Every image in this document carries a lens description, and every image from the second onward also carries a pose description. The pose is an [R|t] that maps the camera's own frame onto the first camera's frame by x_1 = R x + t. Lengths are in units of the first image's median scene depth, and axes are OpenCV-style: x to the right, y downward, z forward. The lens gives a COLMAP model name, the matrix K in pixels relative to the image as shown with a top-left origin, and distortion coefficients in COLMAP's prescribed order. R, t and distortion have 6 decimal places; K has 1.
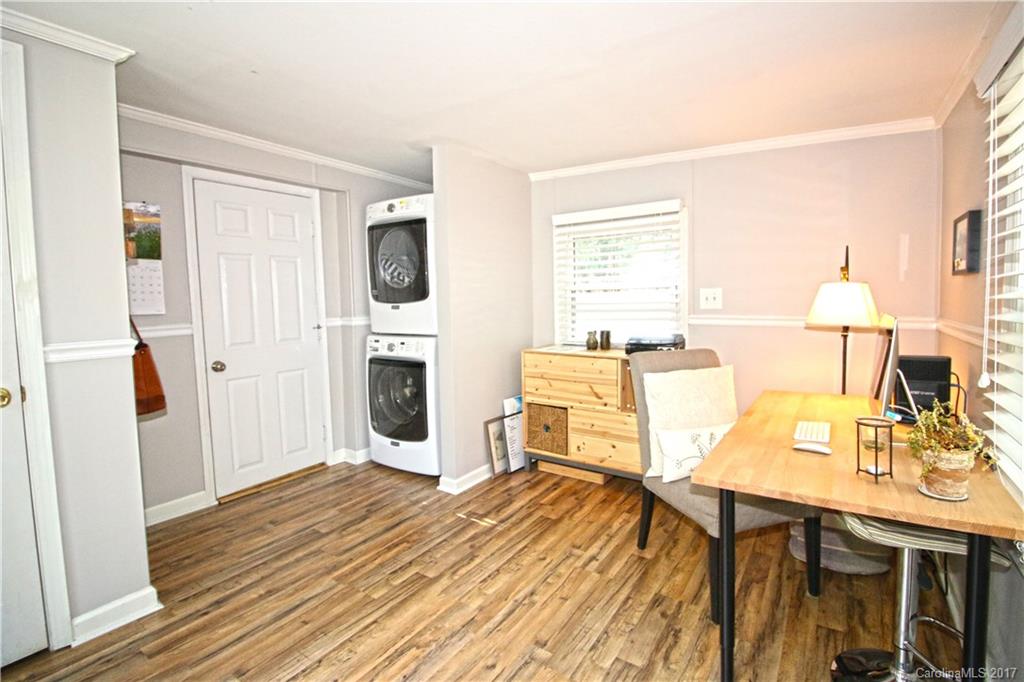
lens RADIAL K [[472.5, 0, 511.4], [0, 472.5, 337.0], [0, 0, 1]] dist [-0.000734, -0.013148]
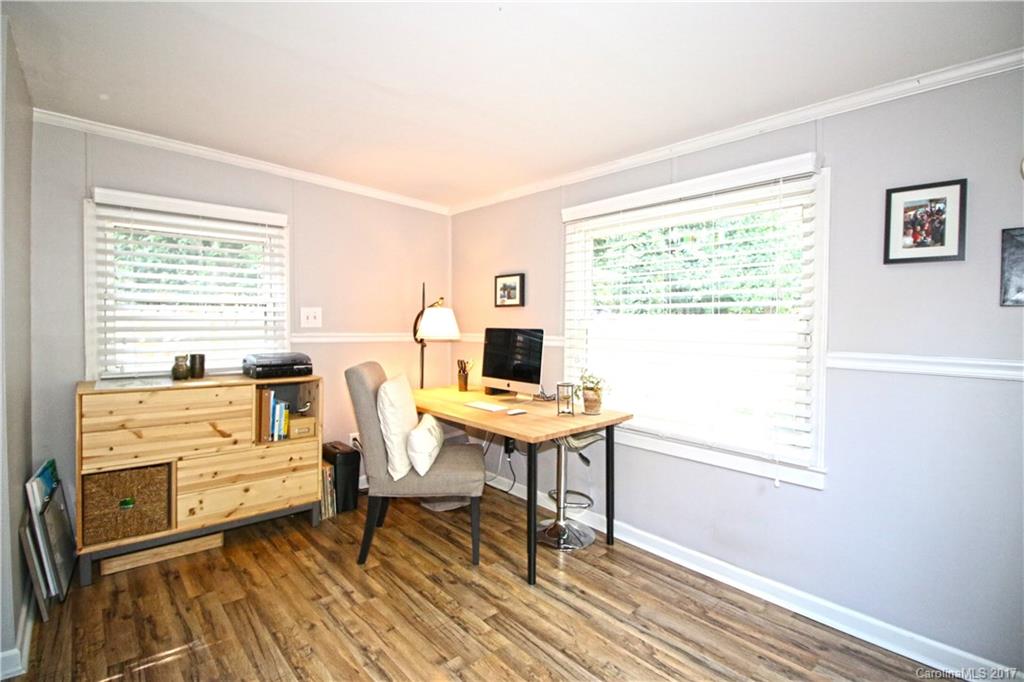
lens RADIAL K [[472.5, 0, 511.4], [0, 472.5, 337.0], [0, 0, 1]] dist [-0.000734, -0.013148]
pose [[0.244723, -0.006986, 0.969568, -0.483613], [0.064373, 0.997885, -0.009058, -0.000873], [-0.967454, 0.064631, 0.244655, 0.329965]]
